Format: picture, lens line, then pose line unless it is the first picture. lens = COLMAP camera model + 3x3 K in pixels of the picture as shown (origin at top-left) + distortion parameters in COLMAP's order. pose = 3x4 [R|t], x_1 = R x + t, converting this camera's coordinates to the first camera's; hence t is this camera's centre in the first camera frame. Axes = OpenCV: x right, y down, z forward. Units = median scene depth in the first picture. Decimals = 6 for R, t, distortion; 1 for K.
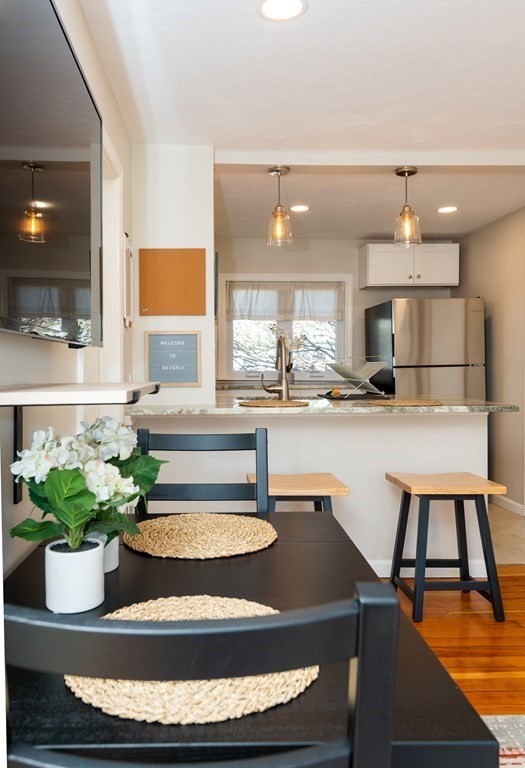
lens RADIAL K [[626.1, 0, 257.8], [0, 626.1, 382.1], [0, 0, 1]] dist [0.017020, 0.001803]
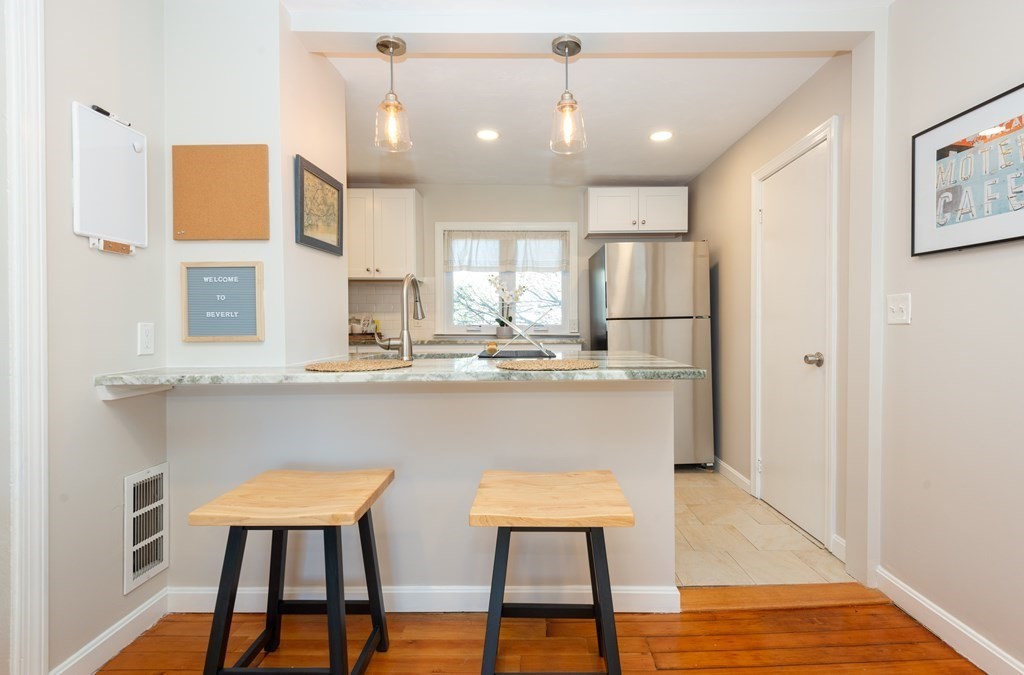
lens RADIAL K [[530.0, 0, 537.2], [0, 530.0, 335.4], [0, 0, 1]] dist [0.022843, -0.001645]
pose [[0.999549, 0.000946, -0.030023, 0.122508], [-0.001067, 0.999991, -0.004016, 0.001418], [0.030019, 0.004046, 0.999541, 0.211587]]
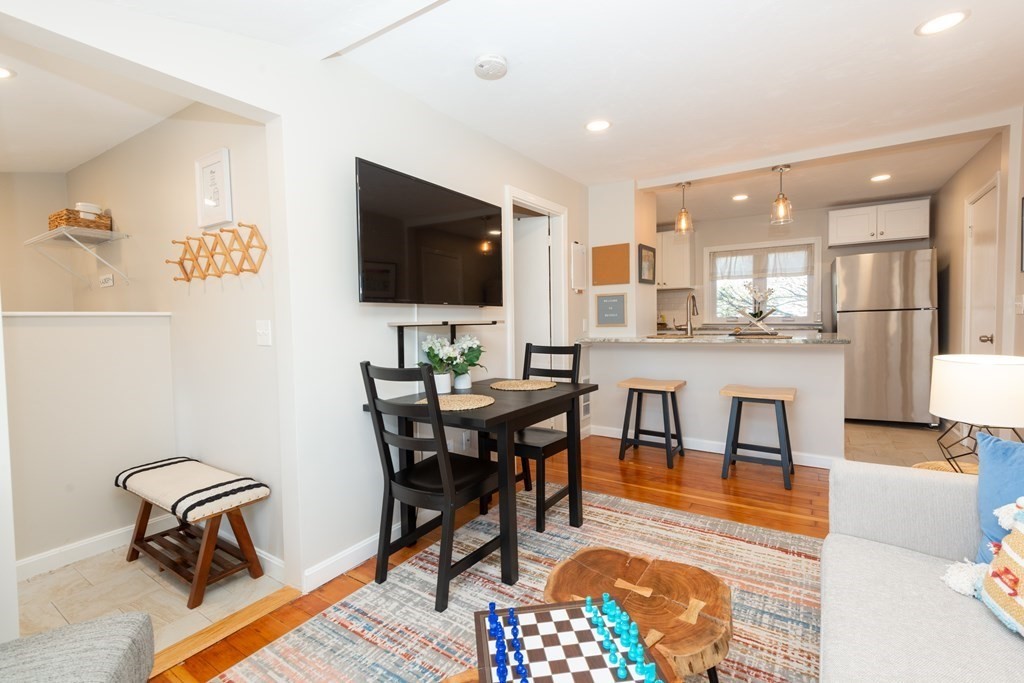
lens RADIAL K [[461.5, 0, 508.3], [0, 461.5, 333.1], [0, 0, 1]] dist [0.007714, -0.005994]
pose [[0.817123, 0.005670, -0.576435, 0.184799], [0.000358, 0.999946, 0.010343, 0.006156], [0.576463, -0.008658, 0.817078, -0.092980]]
